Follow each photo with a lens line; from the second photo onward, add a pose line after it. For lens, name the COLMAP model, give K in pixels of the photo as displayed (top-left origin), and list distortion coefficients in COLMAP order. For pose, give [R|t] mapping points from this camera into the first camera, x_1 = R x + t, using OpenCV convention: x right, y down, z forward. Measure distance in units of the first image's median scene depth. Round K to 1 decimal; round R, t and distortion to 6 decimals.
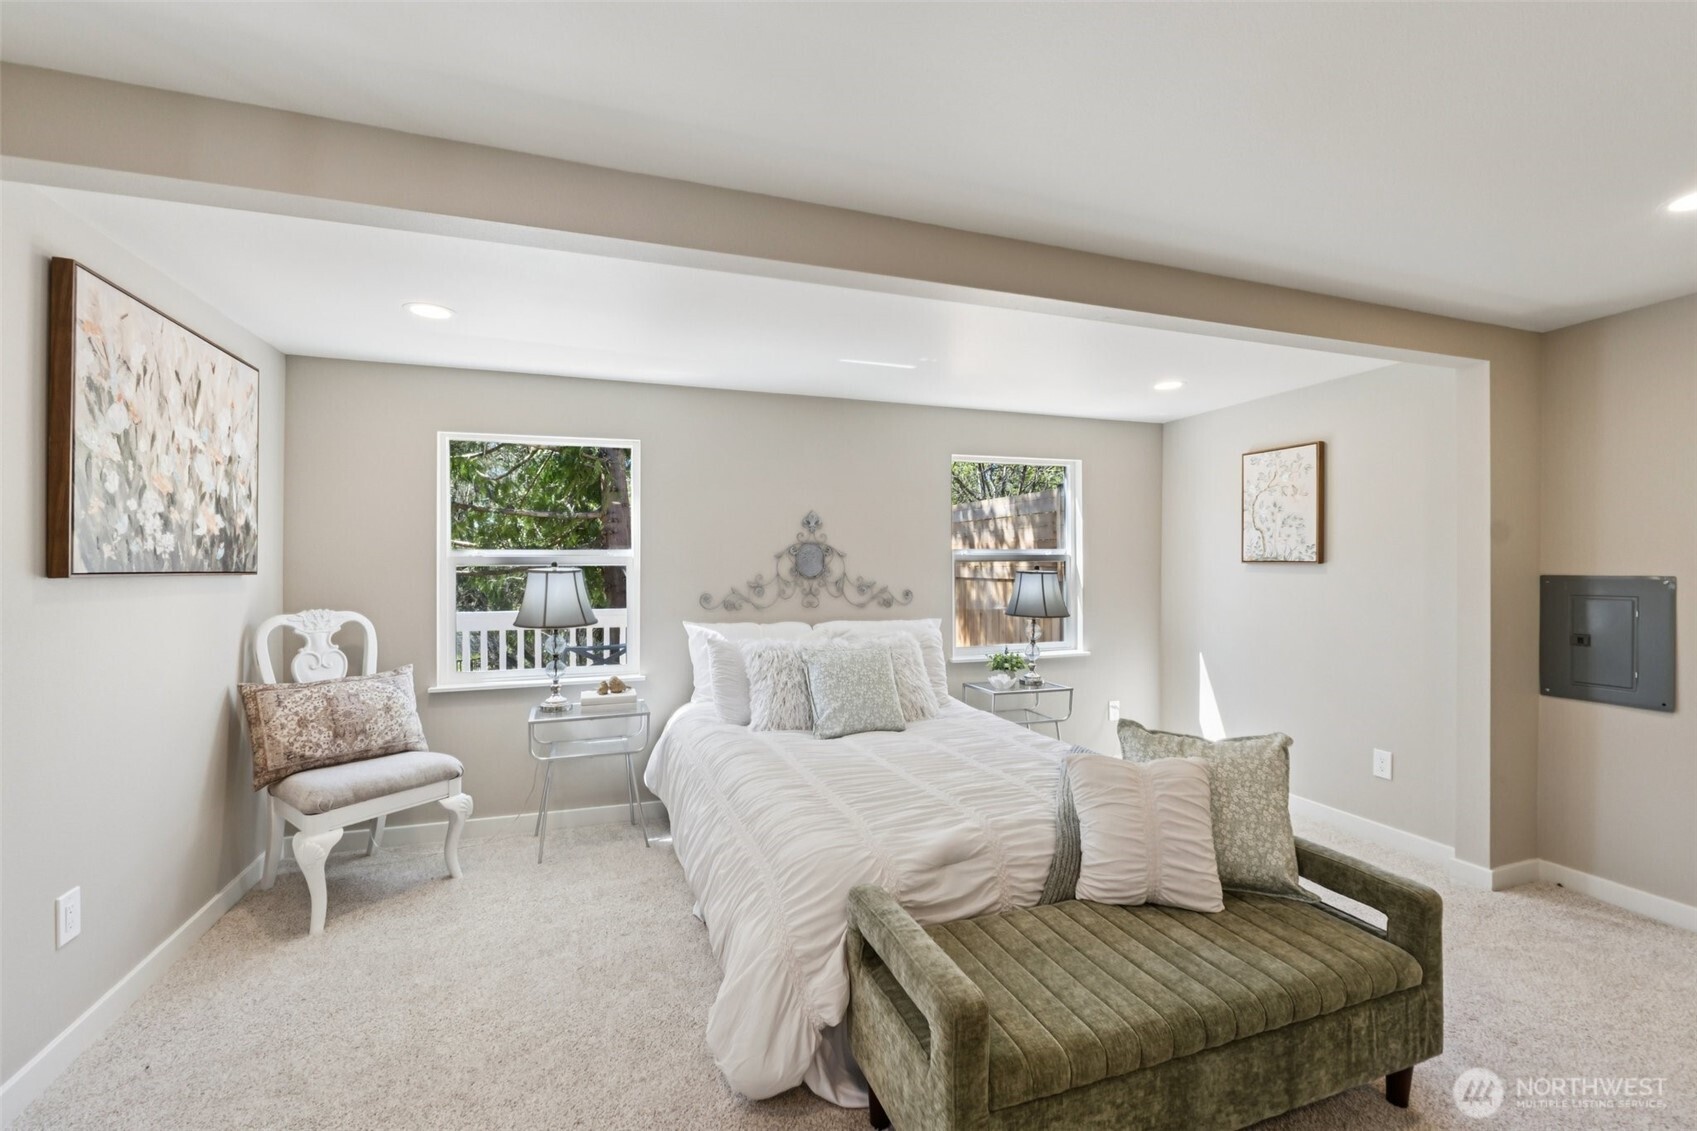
lens RADIAL K [[713.8, 0, 849.9], [0, 713.8, 561.7], [0, 0, 1]] dist [-0.009387, -0.000124]
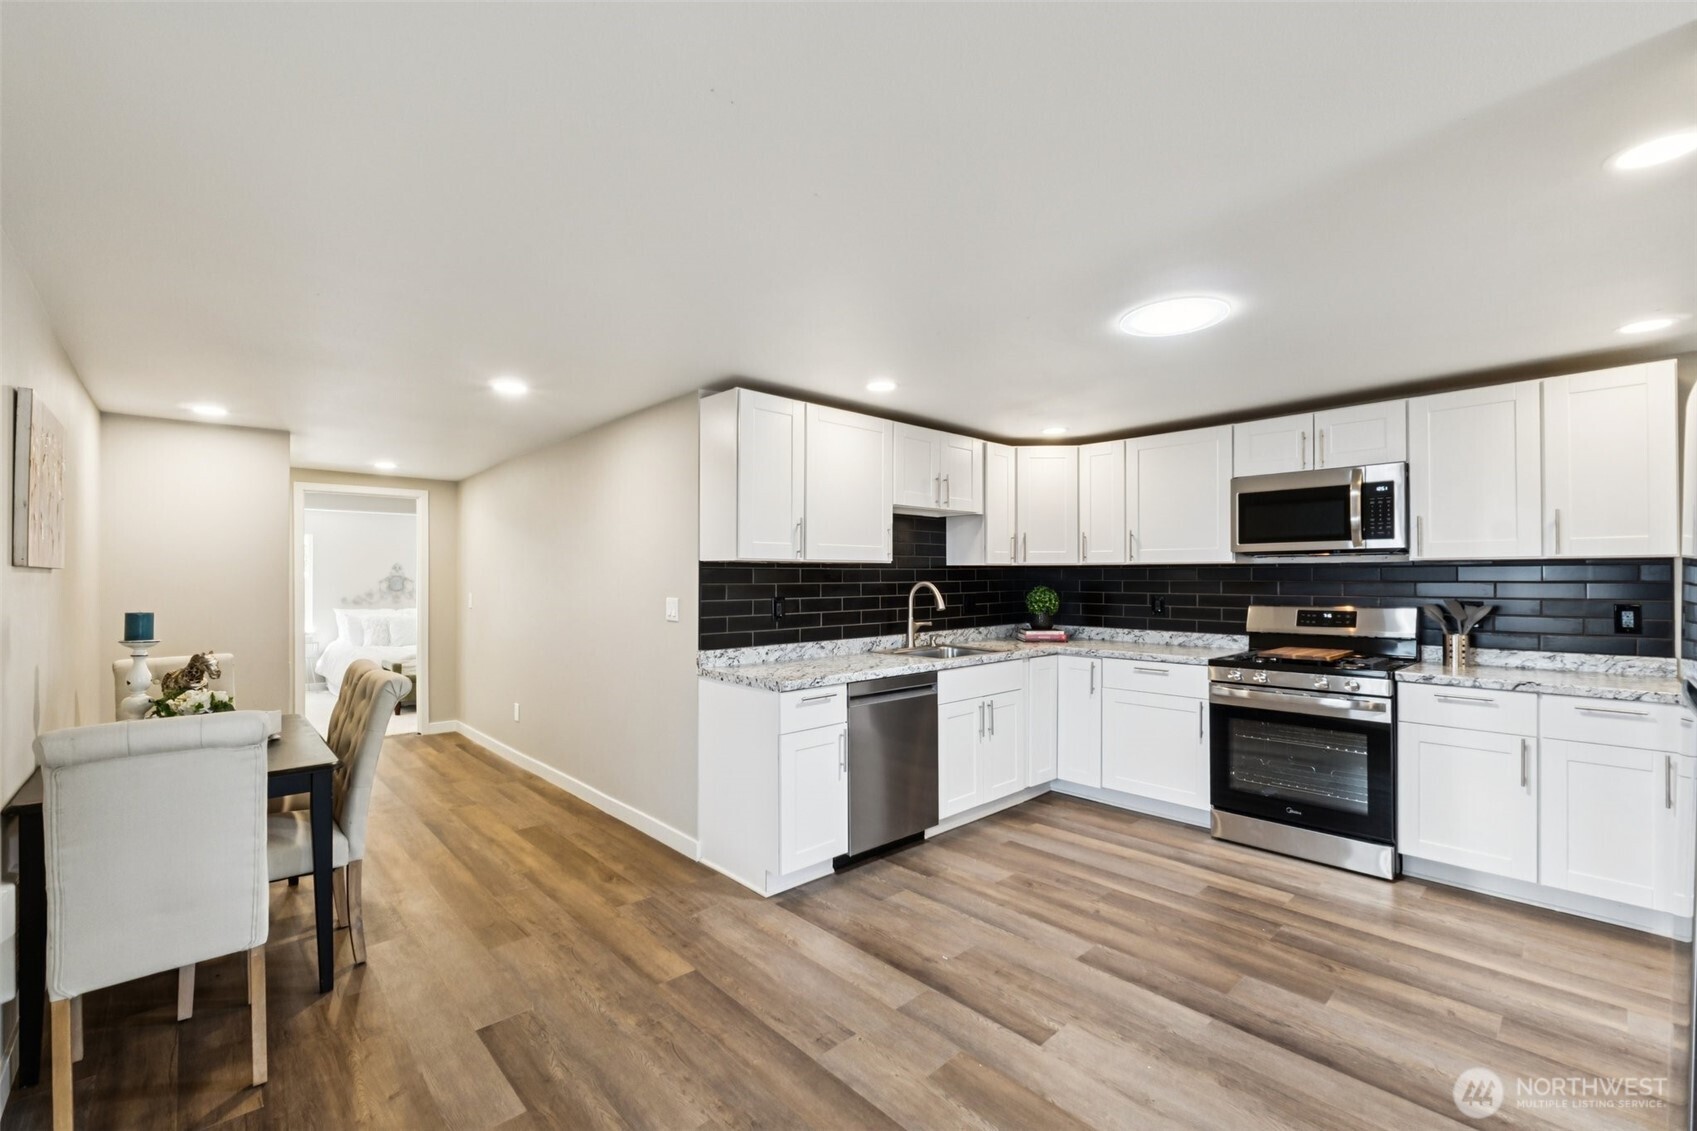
lens RADIAL K [[716.8, 0, 846.5], [0, 716.8, 573.0], [0, 0, 1]] dist [-0.007921, -0.000320]
pose [[0.919150, 0.003758, 0.393889, 0.486860], [-0.001393, 0.999979, -0.006290, -0.030191], [-0.393904, 0.005233, 0.919137, -2.257660]]
